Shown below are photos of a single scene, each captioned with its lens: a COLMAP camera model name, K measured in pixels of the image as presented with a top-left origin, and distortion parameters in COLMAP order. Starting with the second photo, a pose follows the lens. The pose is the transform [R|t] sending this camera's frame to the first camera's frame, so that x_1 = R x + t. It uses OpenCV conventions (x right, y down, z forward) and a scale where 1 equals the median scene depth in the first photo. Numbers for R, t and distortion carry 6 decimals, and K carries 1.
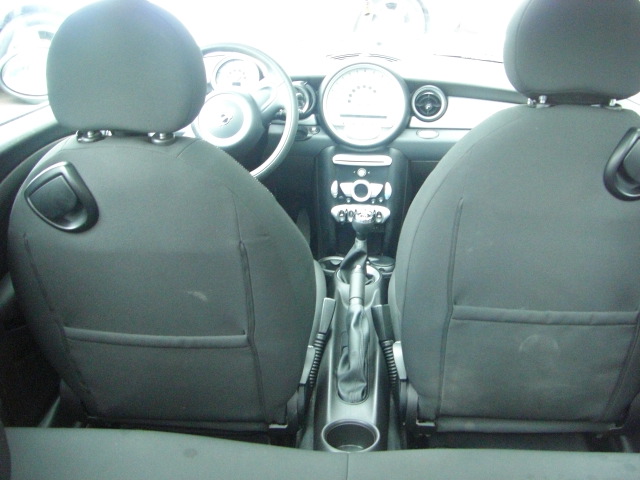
lens RADIAL K [[722.1, 0, 324.5], [0, 722.1, 237.2], [0, 0, 1]] dist [-0.150491, 0.000000]
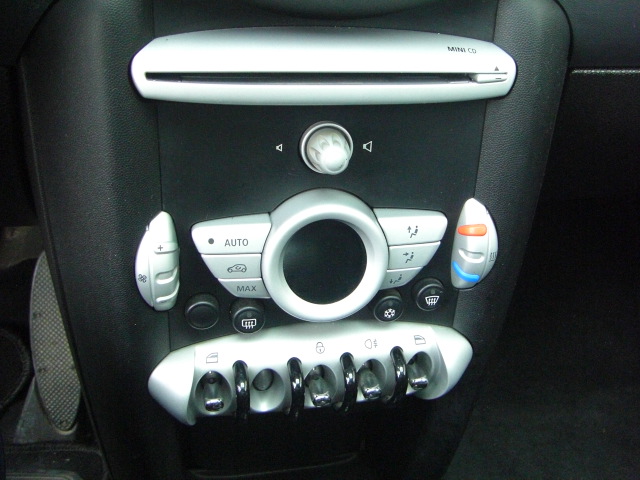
lens RADIAL K [[722.1, 0, 323.4], [0, 722.1, 236.4], [0, 0, 1]] dist [-0.150491, 0.000000]
pose [[0.963307, -0.087941, 0.253587, 0.009588], [0.062225, 0.992232, 0.107719, -0.088713], [-0.261090, -0.087988, 0.961296, 0.858403]]
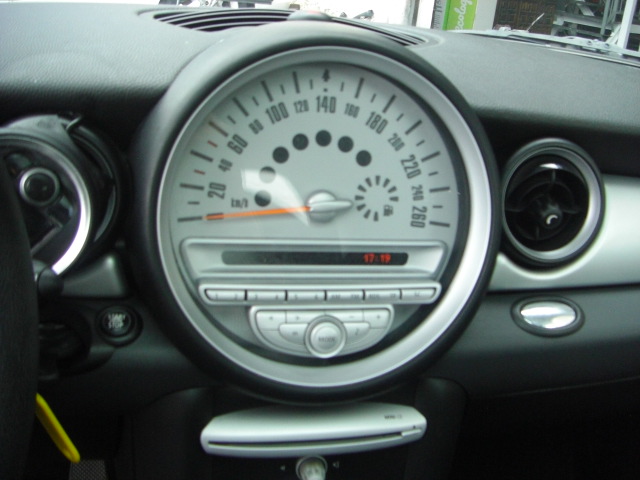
lens RADIAL K [[722.1, 0, 319.1], [0, 722.1, 236.6], [0, 0, 1]] dist [-0.150491, 0.000000]
pose [[0.958855, -0.027508, 0.282559, -0.016288], [0.026919, 0.999620, 0.005968, -0.177437], [-0.282616, 0.001884, 0.959231, 0.761109]]
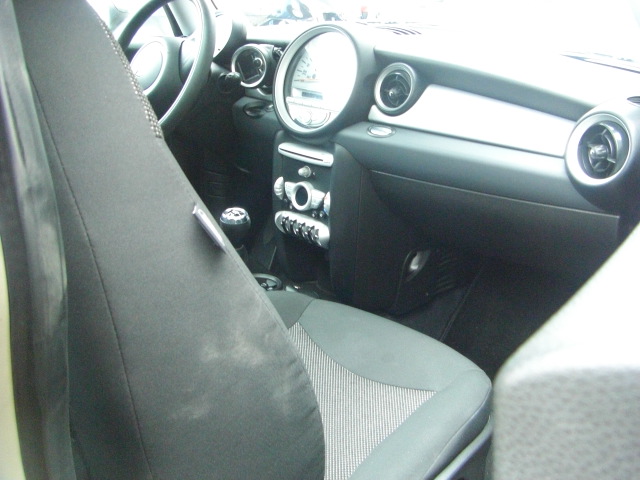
lens RADIAL K [[722.1, 0, 320.8], [0, 722.1, 239.0], [0, 0, 1]] dist [-0.150491, 0.000000]
pose [[0.751663, 0.237967, -0.615122, 0.542967], [-0.295134, 0.955414, 0.008967, -0.035025], [0.589830, 0.174803, 0.788381, 0.441666]]
